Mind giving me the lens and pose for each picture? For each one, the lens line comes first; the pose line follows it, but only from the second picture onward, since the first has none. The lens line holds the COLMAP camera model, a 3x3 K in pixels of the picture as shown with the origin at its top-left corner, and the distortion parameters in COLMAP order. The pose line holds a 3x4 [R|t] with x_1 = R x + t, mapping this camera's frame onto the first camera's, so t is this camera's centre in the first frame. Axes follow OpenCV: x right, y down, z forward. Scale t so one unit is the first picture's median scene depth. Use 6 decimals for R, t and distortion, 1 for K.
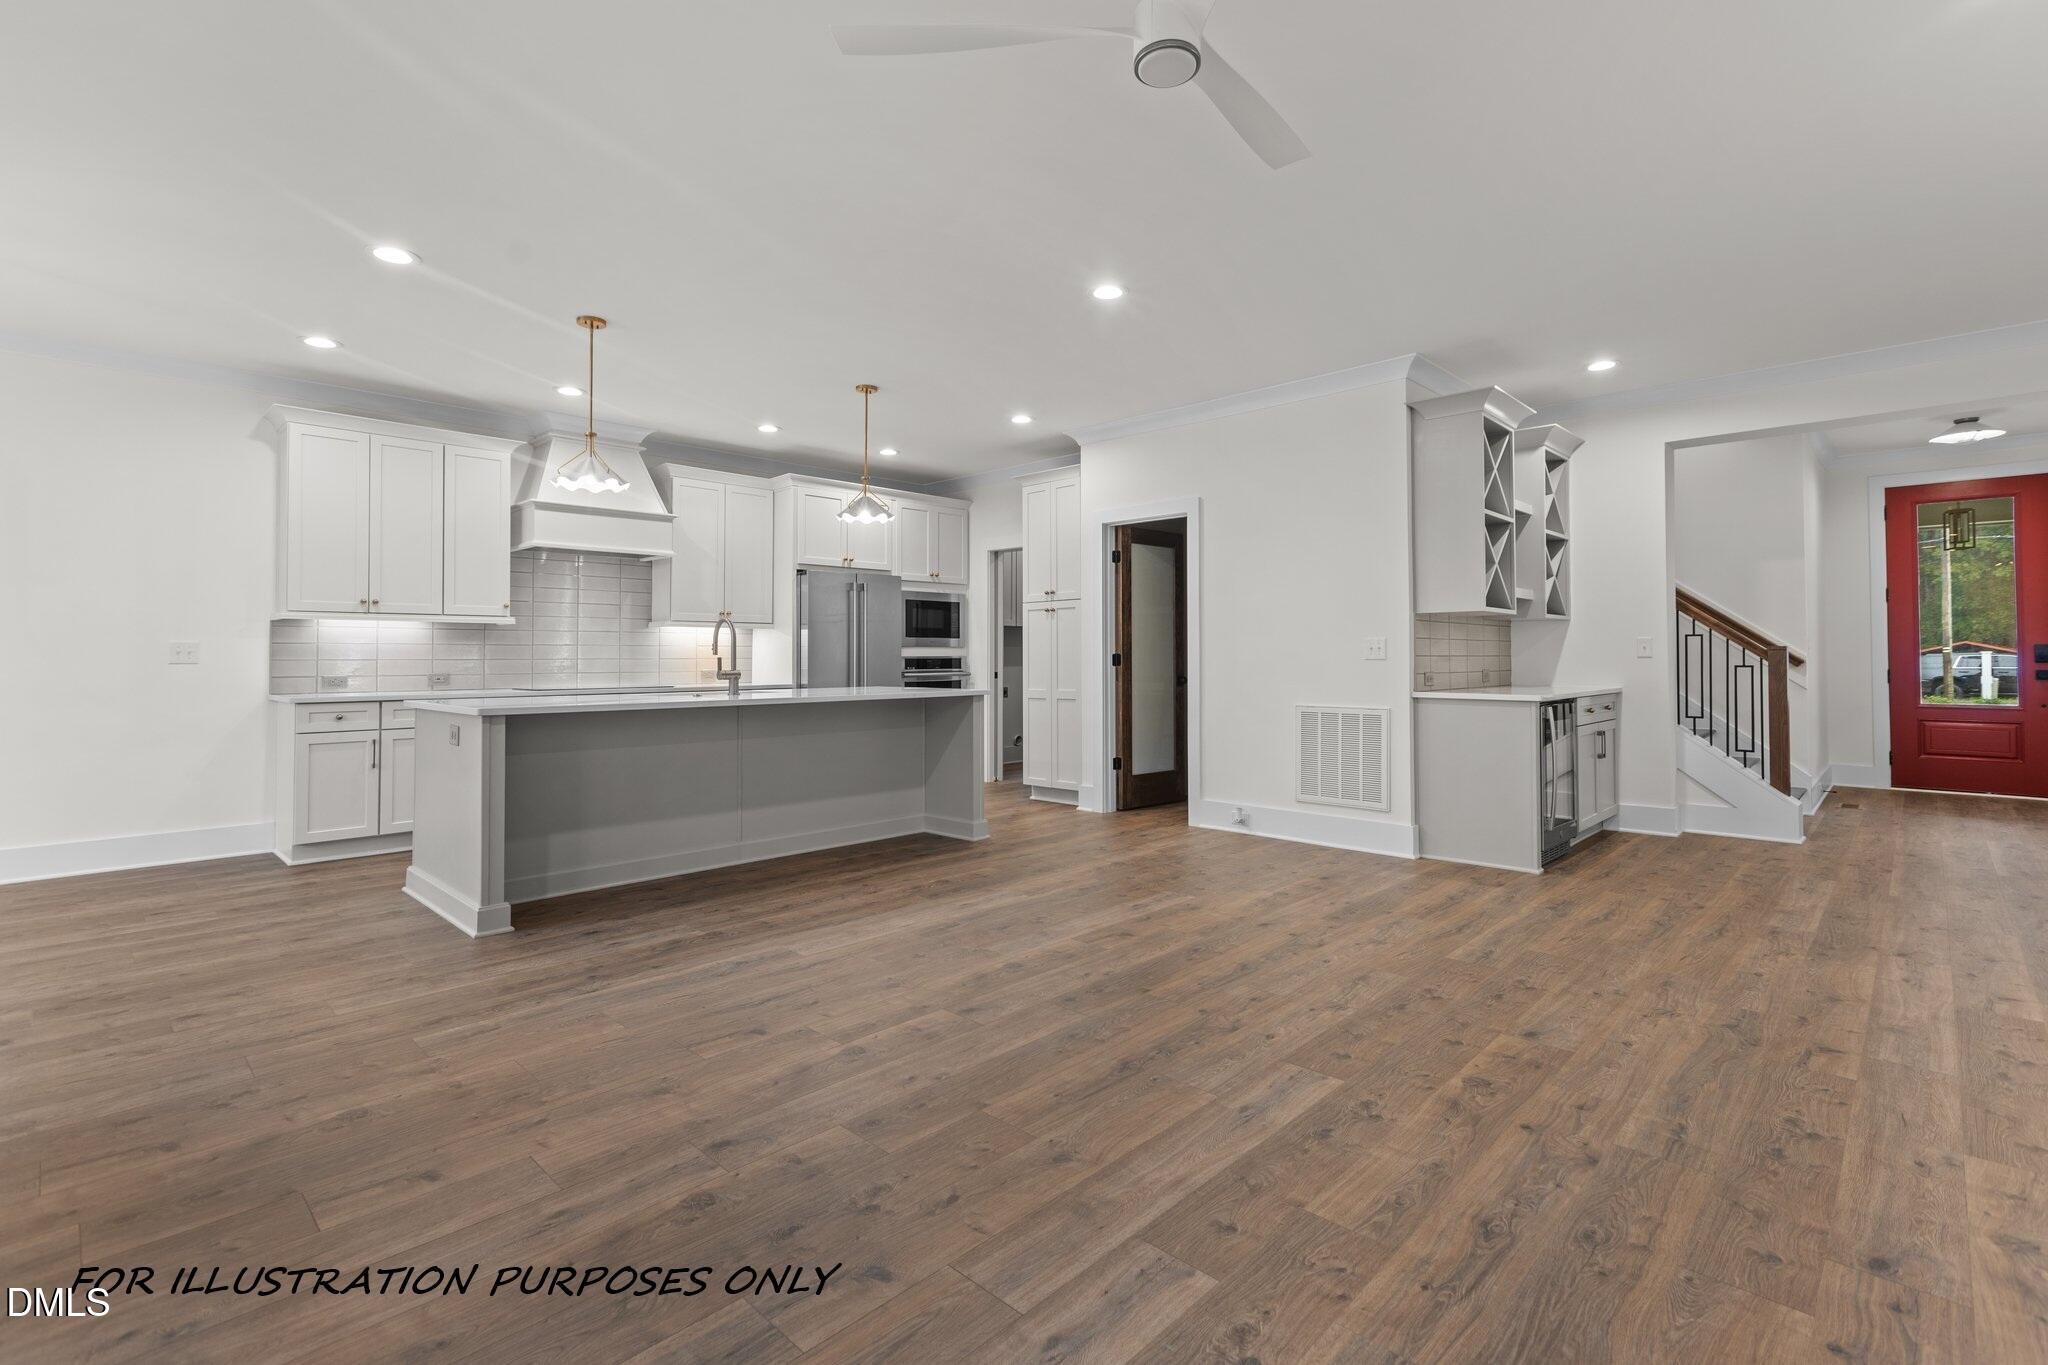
lens RADIAL K [[920.2, 0, 1025.3], [0, 920.2, 664.5], [0, 0, 1]] dist [0.001267, 0.000765]
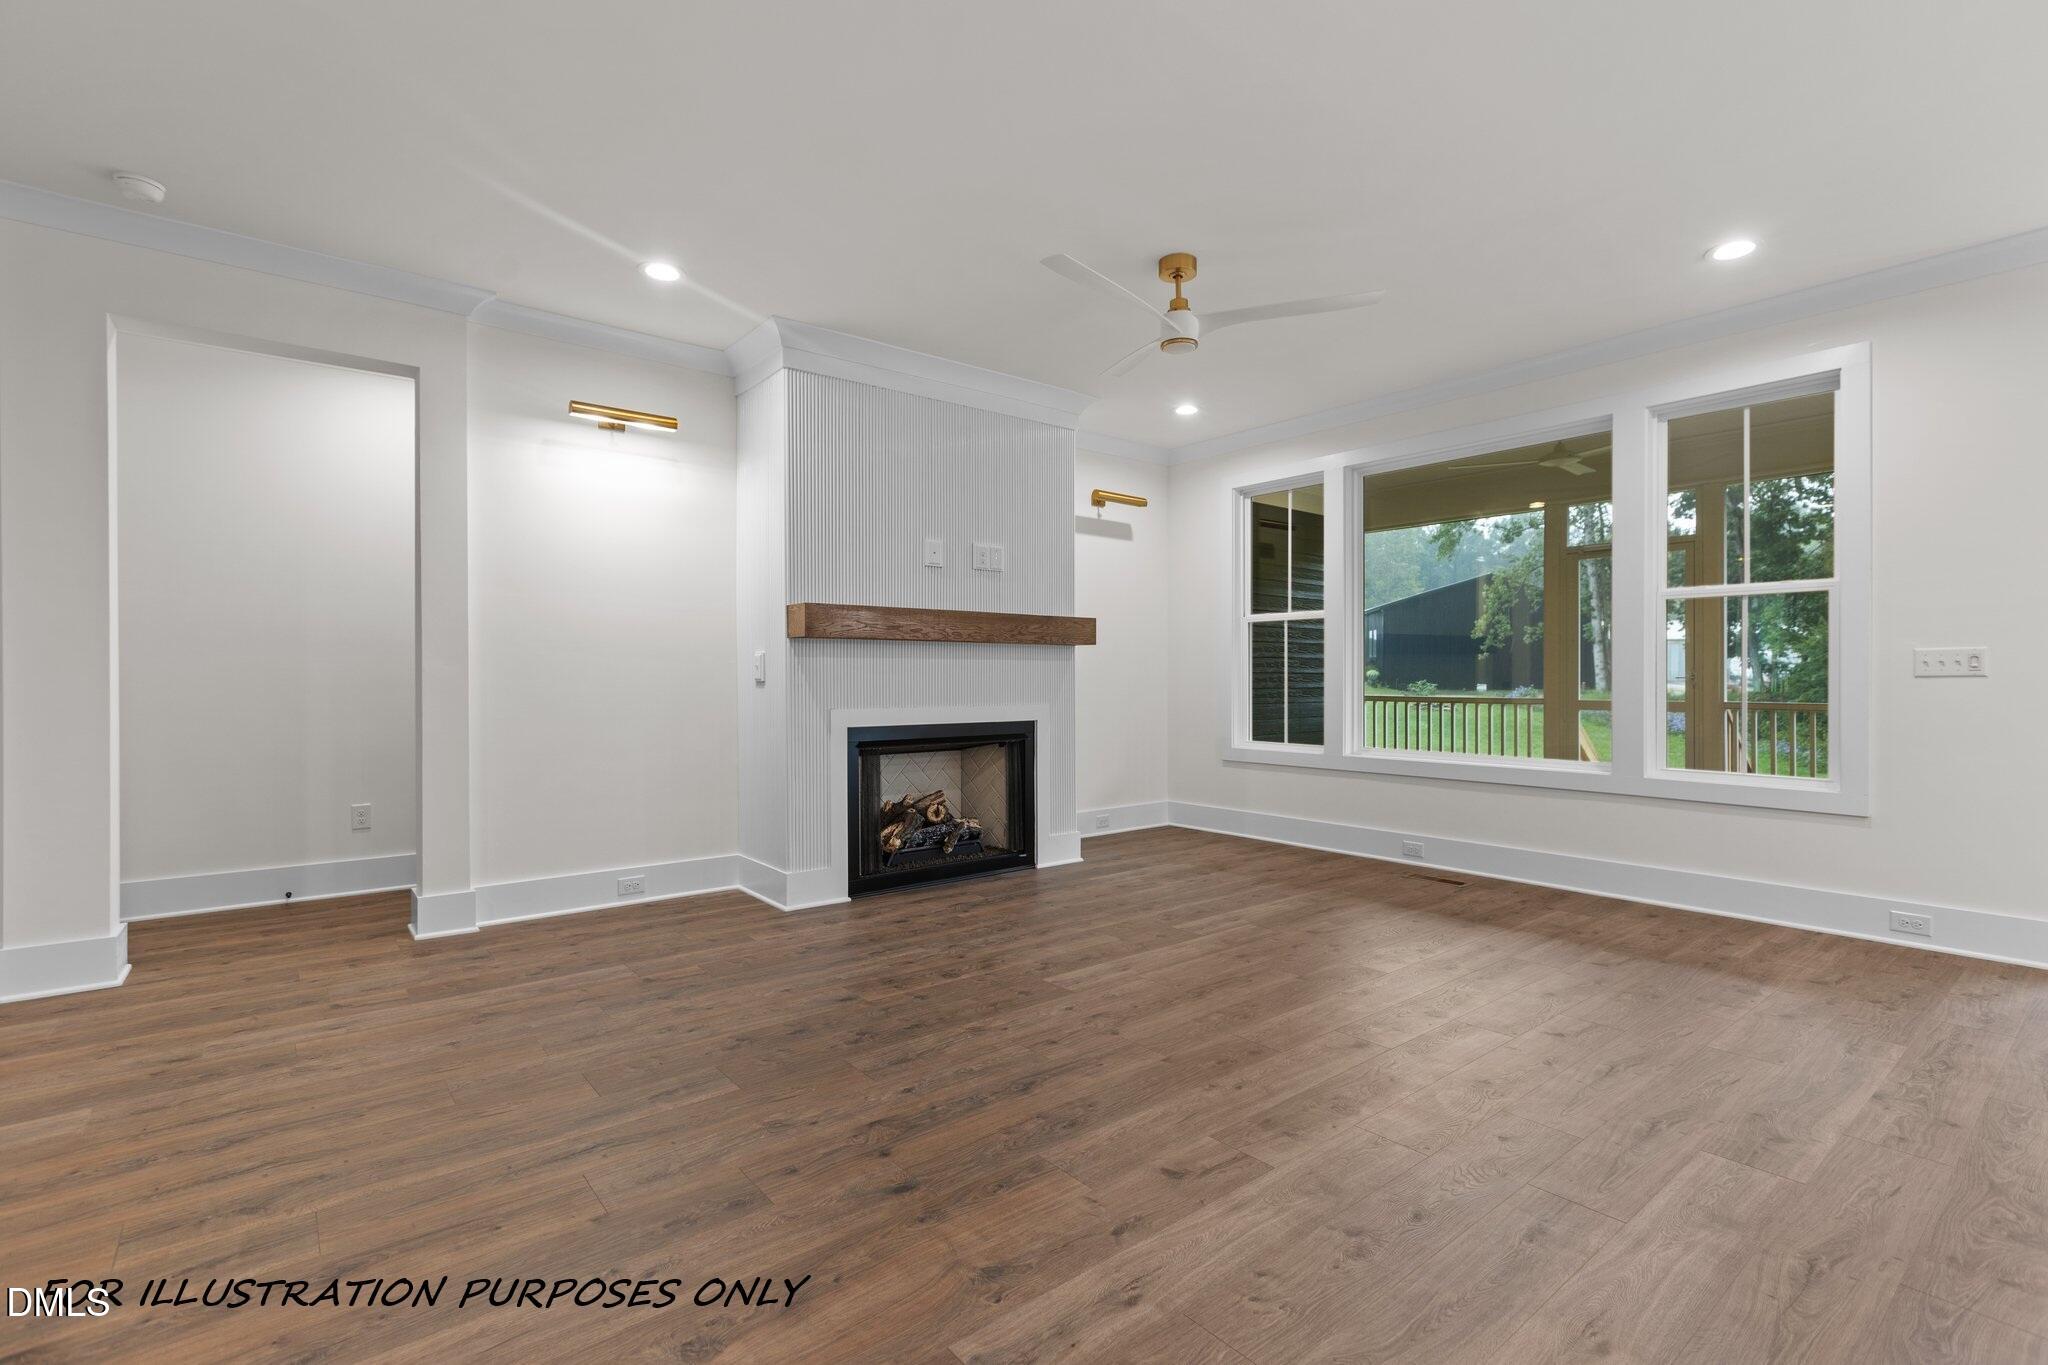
lens RADIAL K [[920.2, 0, 1020.3], [0, 920.2, 682.3], [0, 0, 1]] dist [0.001267, 0.000765]
pose [[-0.991784, 0.003607, 0.127876, 0.181929], [0.005108, 0.999922, 0.011416, -0.015240], [-0.127825, 0.011976, -0.991724, 2.185332]]
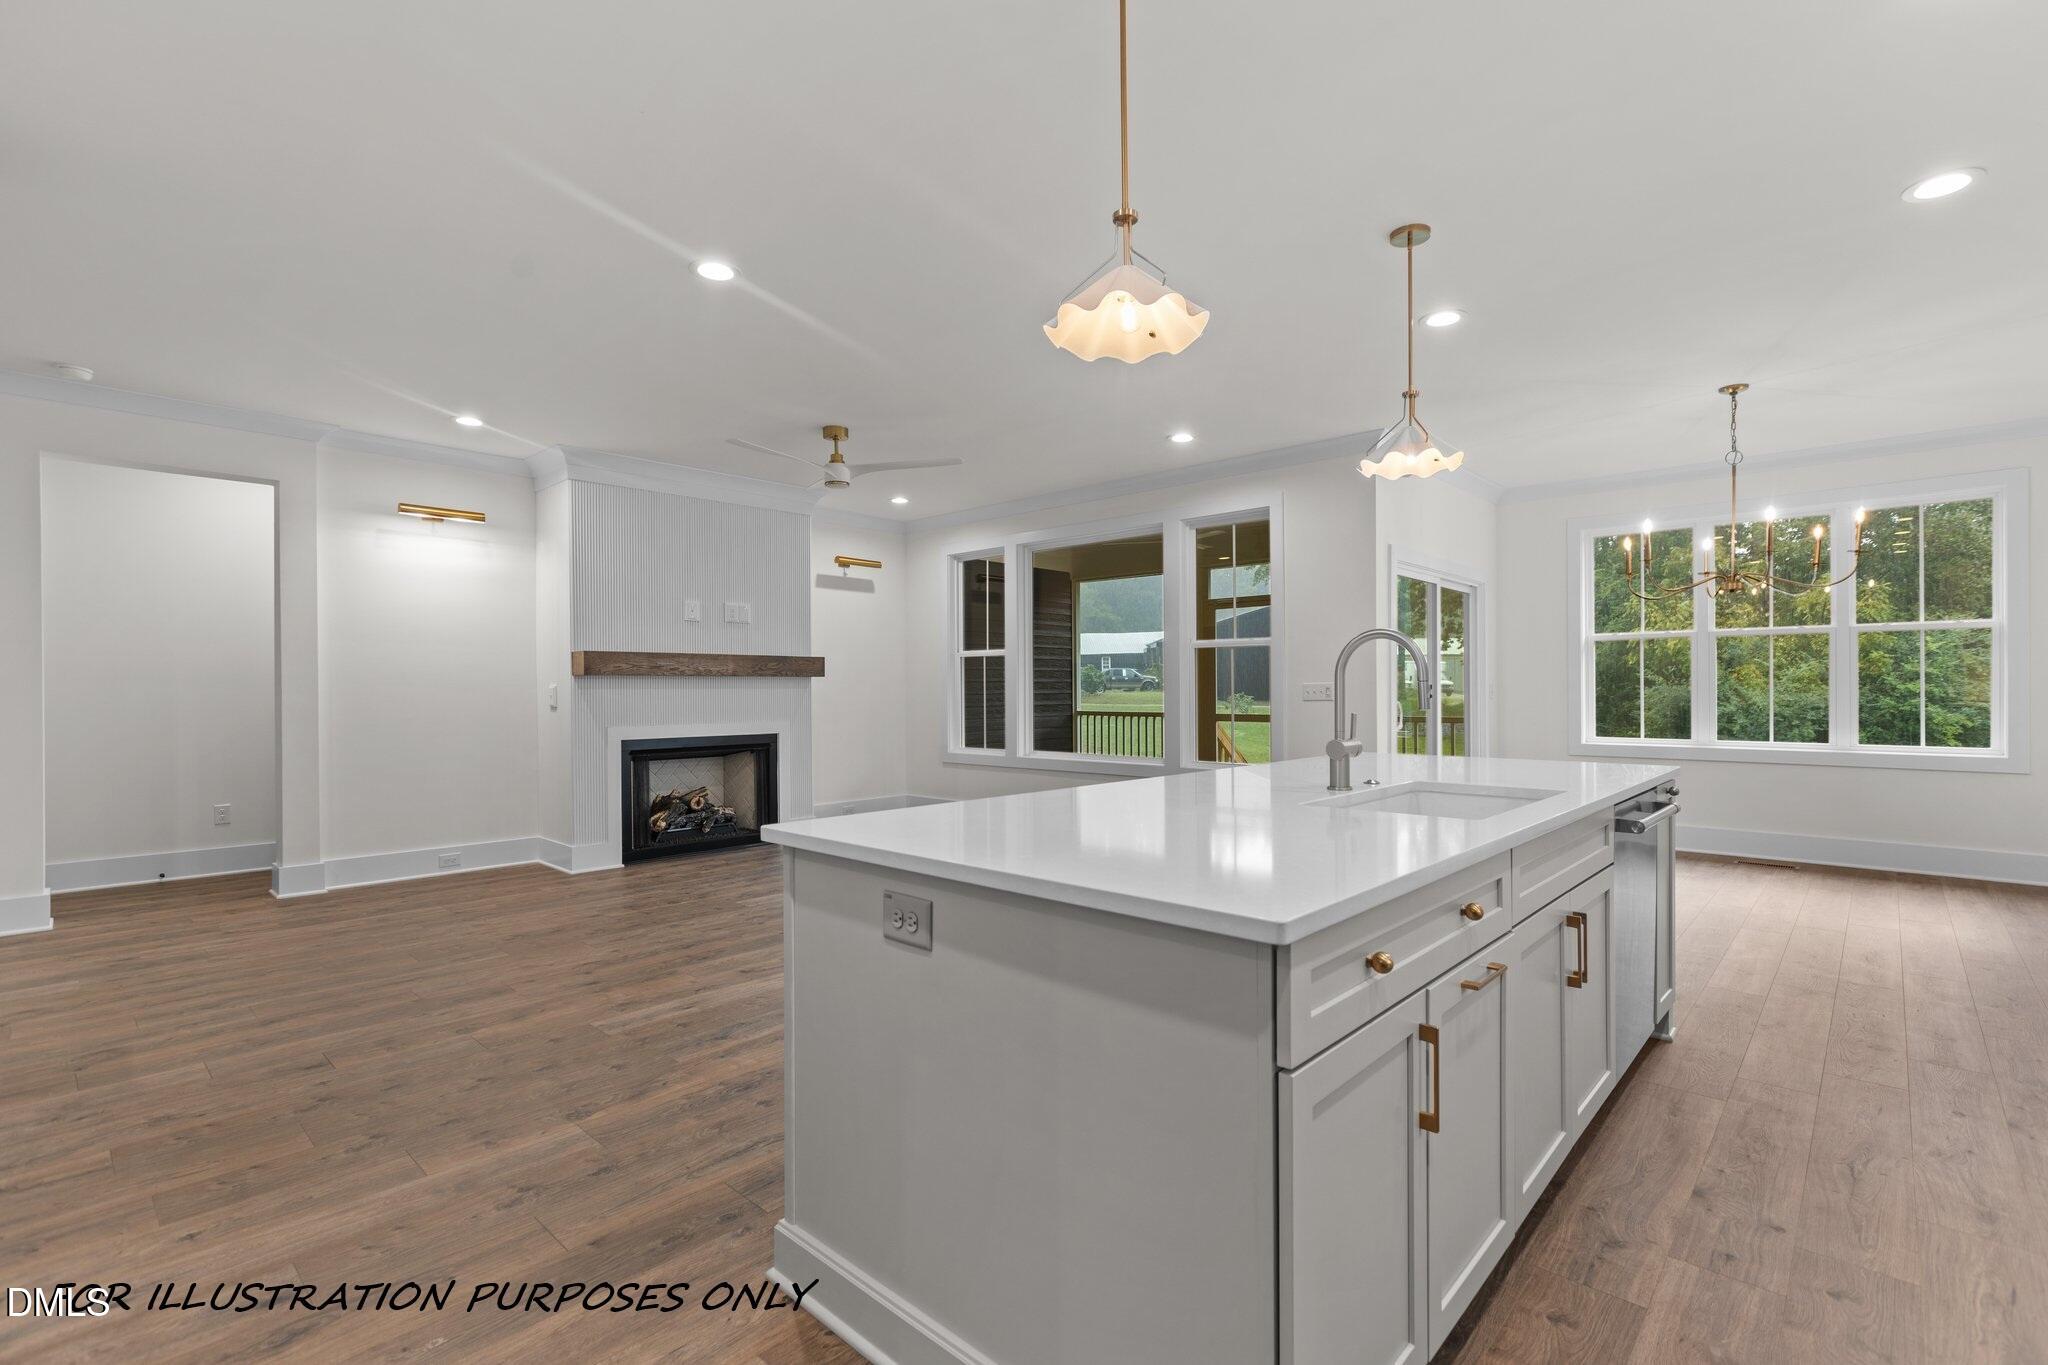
lens RADIAL K [[920.2, 0, 1029.2], [0, 920.2, 689.3], [0, 0, 1]] dist [0.001267, 0.000765]
pose [[-0.999842, 0.008756, -0.015455, -0.284635], [0.008646, 0.999937, 0.007120, -0.050375], [0.015516, 0.006985, -0.999855, 2.888252]]
